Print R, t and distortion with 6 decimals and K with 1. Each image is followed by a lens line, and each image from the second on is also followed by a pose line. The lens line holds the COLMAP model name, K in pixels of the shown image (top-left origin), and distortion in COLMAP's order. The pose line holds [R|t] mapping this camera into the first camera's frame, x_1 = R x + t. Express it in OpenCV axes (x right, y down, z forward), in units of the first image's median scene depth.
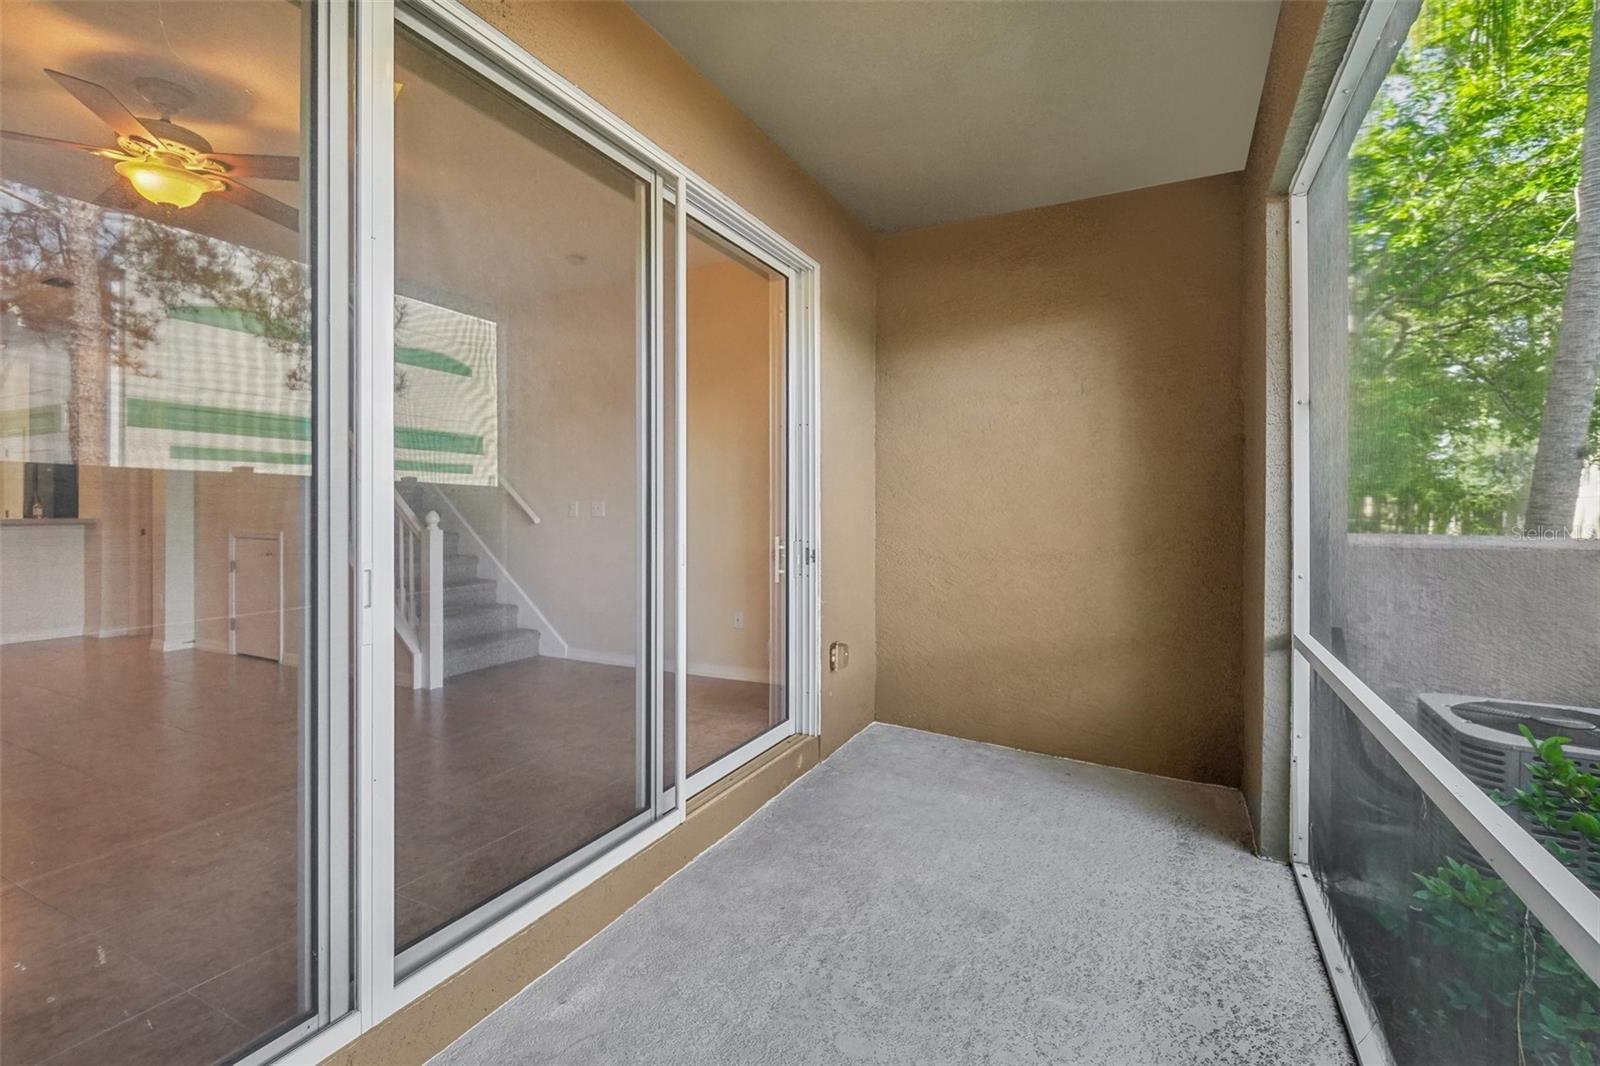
lens RADIAL K [[732.7, 0, 839.9], [0, 732.7, 511.6], [0, 0, 1]] dist [0.002429, -0.001129]
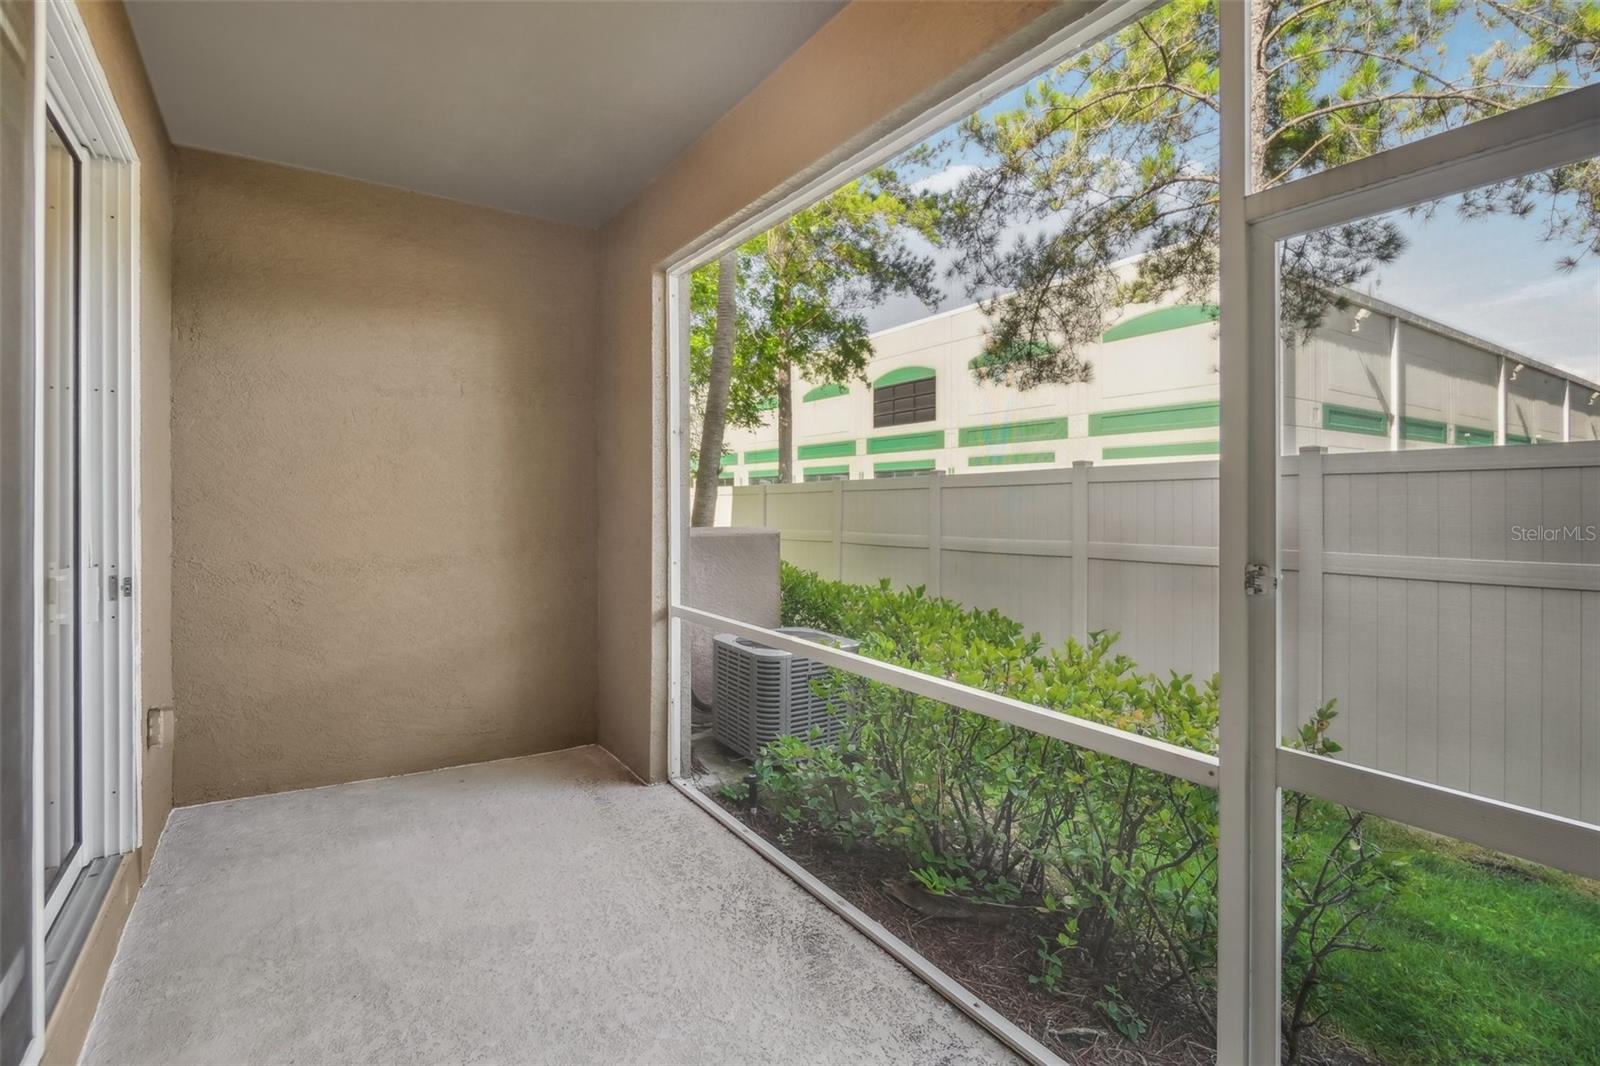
lens RADIAL K [[732.7, 0, 789.0], [0, 732.7, 494.6], [0, 0, 1]] dist [0.002429, -0.001129]
pose [[0.478656, 0.006017, 0.877982, -0.351444], [0.001038, 0.999972, -0.007419, -0.019250], [-0.878002, 0.004463, 0.478636, 0.143432]]
